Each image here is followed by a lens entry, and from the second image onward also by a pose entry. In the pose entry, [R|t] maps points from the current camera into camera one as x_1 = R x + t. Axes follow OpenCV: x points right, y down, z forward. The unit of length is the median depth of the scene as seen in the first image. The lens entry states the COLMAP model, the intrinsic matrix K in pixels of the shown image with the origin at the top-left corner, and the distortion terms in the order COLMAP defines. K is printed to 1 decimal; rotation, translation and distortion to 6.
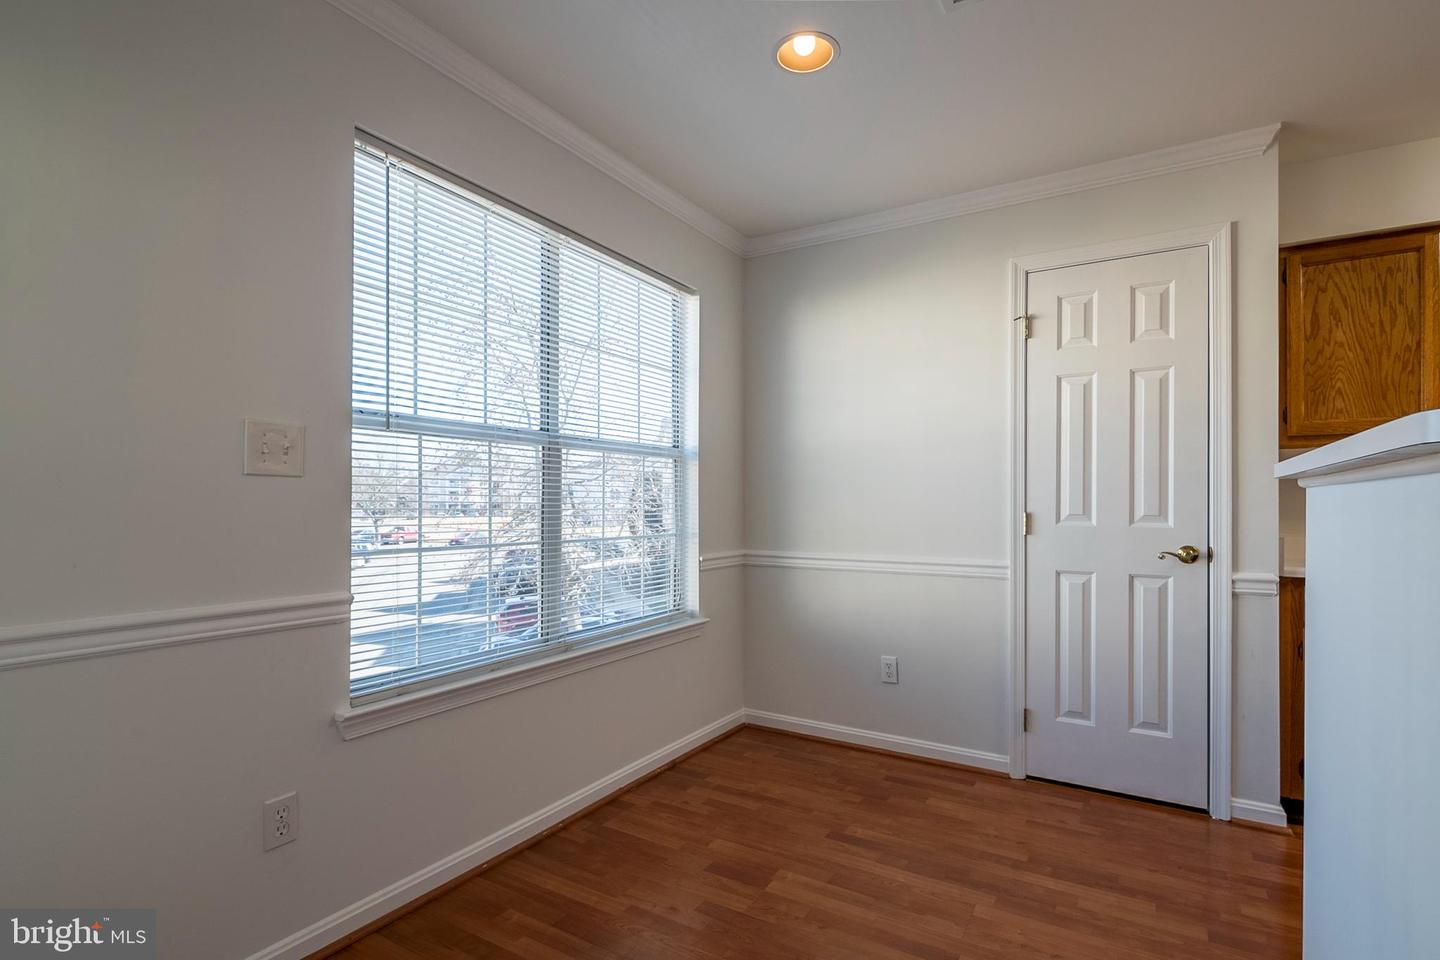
lens RADIAL K [[709.2, 0, 731.9], [0, 709.2, 502.0], [0, 0, 1]] dist [0.005041, -0.008228]
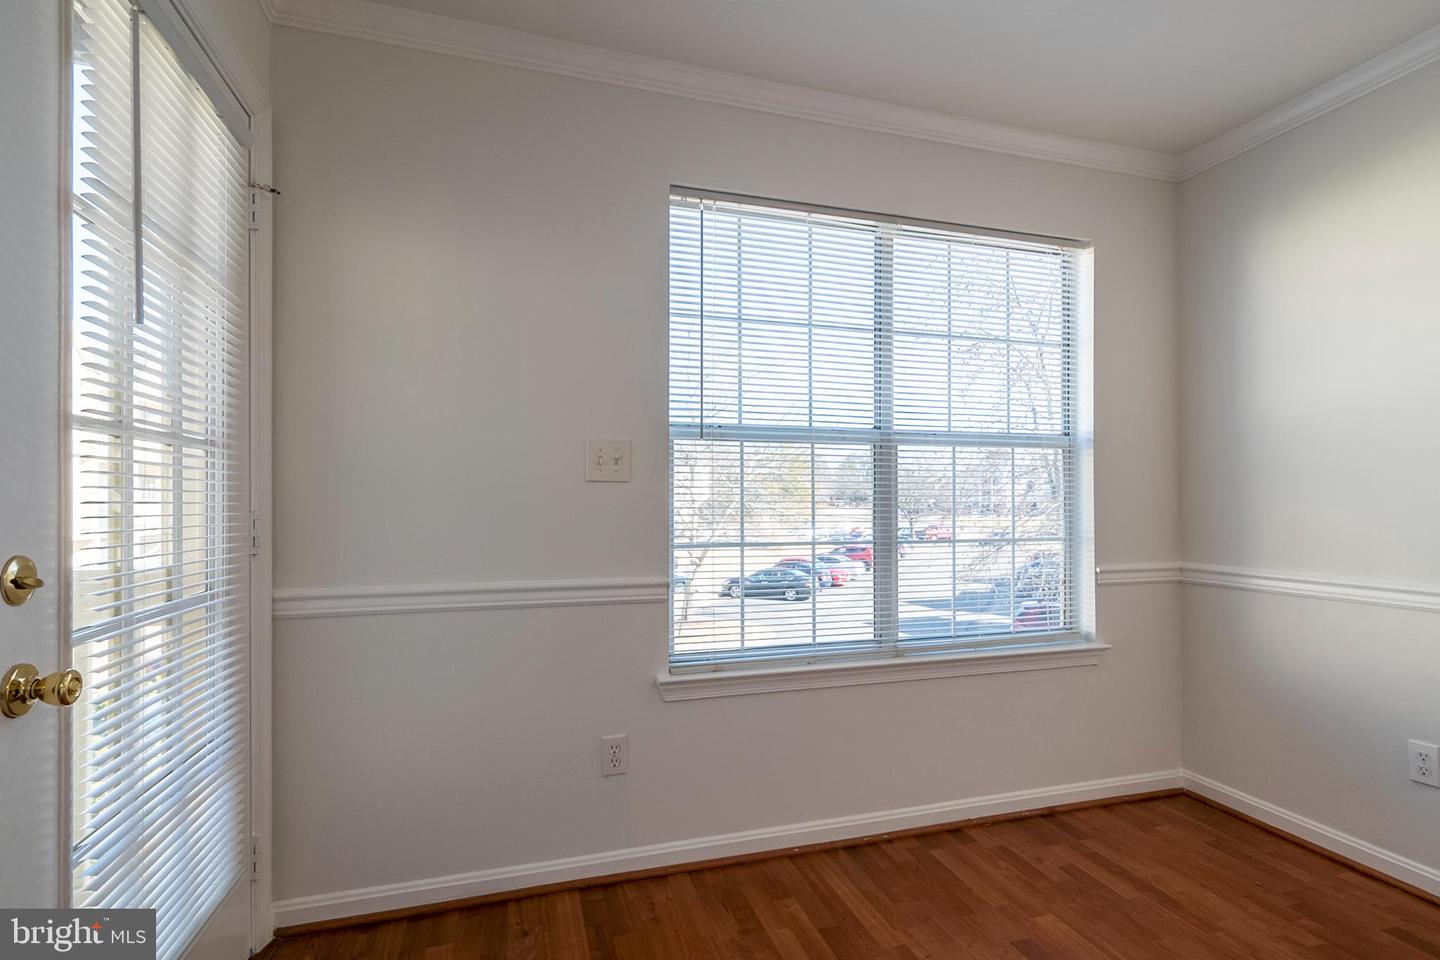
lens RADIAL K [[709.2, 0, 714.2], [0, 709.2, 499.7], [0, 0, 1]] dist [0.005041, -0.008228]
pose [[0.730094, -0.008506, -0.683294, 0.230709], [0.004705, 0.999961, -0.007421, 0.004282], [0.683330, 0.002204, 0.730106, 0.128624]]
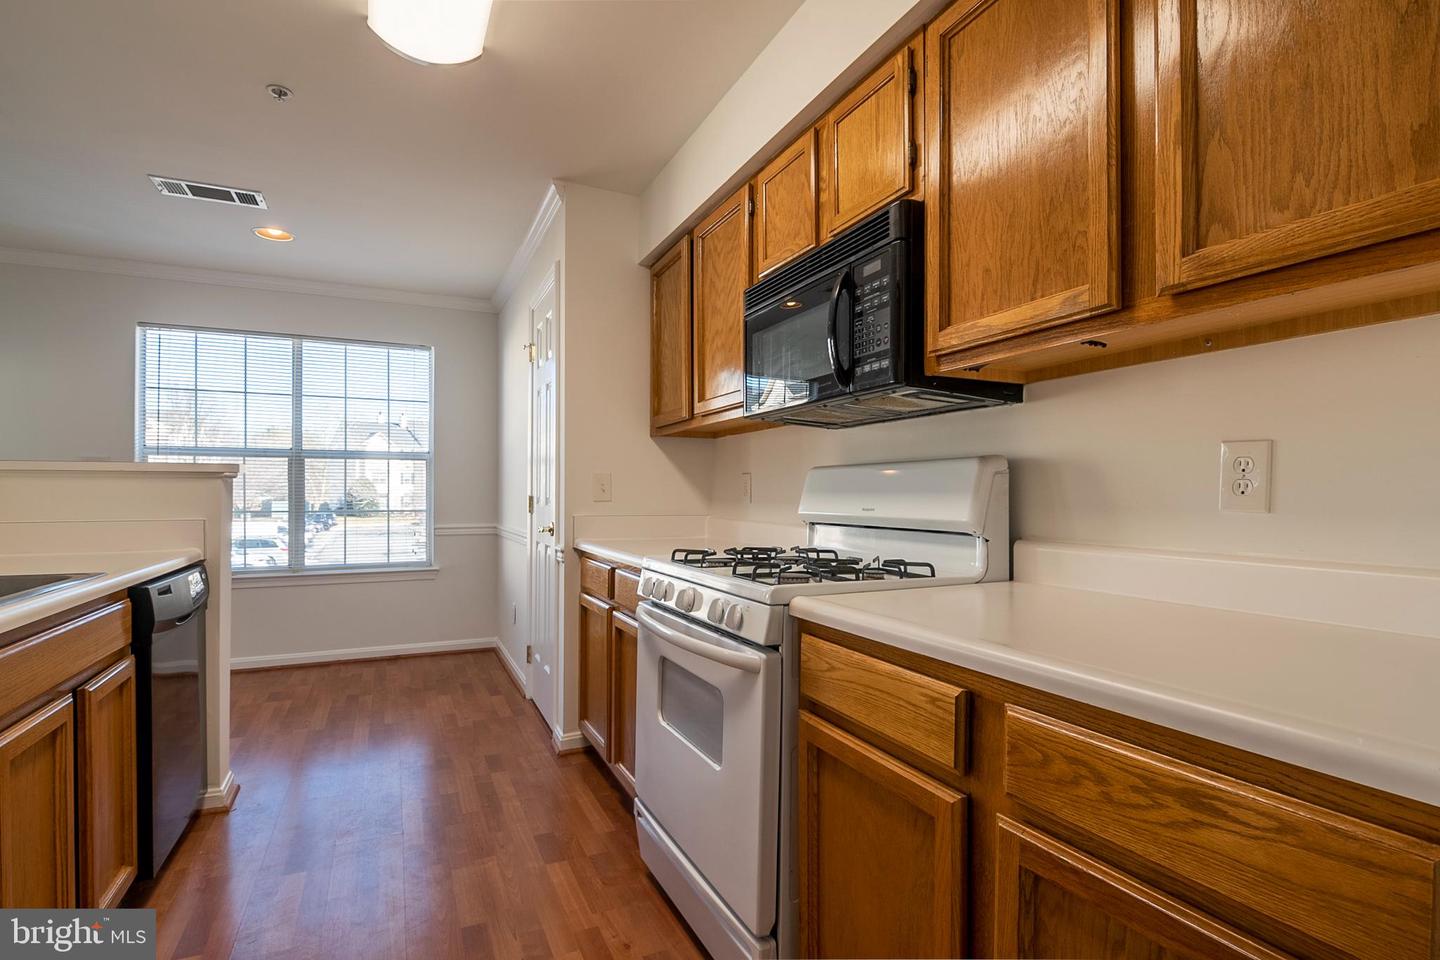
lens RADIAL K [[709.2, 0, 721.3], [0, 709.2, 488.2], [0, 0, 1]] dist [0.005041, -0.008228]
pose [[0.823089, -0.008110, -0.567854, 1.579609], [0.001980, 0.999933, -0.011410, 0.020031], [0.567908, 0.008268, 0.823050, 0.136884]]
